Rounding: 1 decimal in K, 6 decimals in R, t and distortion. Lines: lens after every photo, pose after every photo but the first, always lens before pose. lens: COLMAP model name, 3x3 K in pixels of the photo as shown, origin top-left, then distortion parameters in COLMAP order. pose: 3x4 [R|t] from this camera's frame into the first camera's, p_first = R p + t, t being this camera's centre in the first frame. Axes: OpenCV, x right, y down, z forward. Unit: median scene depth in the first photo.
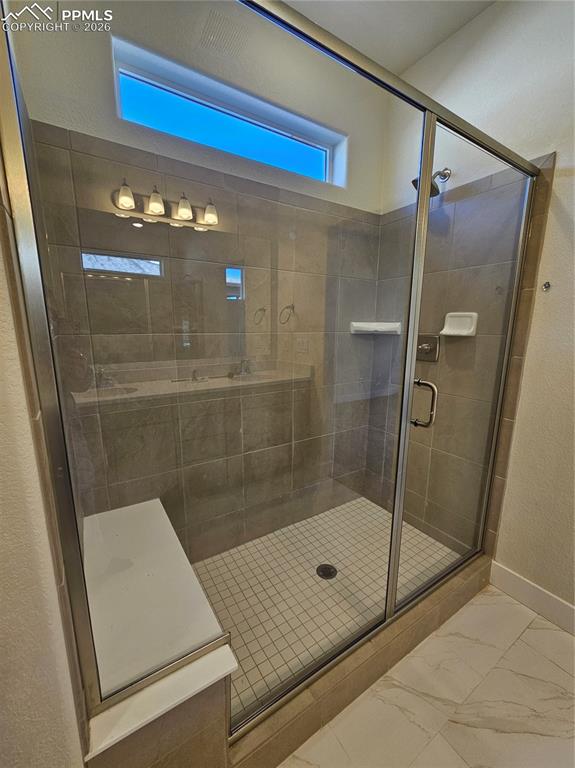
lens RADIAL K [[315.2, 0, 285.9], [0, 315.2, 388.5], [0, 0, 1]] dist [-0.002657, 0.001227]
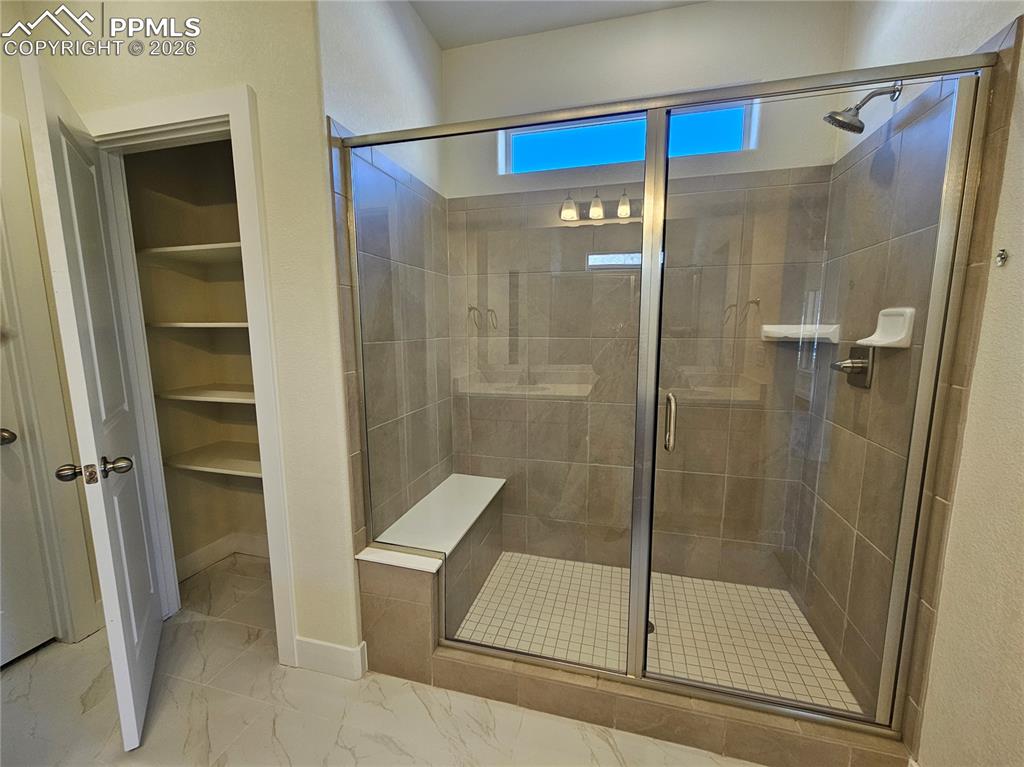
lens RADIAL K [[420.2, 0, 511.9], [0, 420.2, 385.4], [0, 0, 1]] dist [-0.002657, 0.001227]
pose [[0.673360, 0.094649, -0.733231, 0.658922], [-0.137334, 0.990523, 0.001742, 0.002815], [0.726447, 0.099525, 0.679977, -0.056617]]
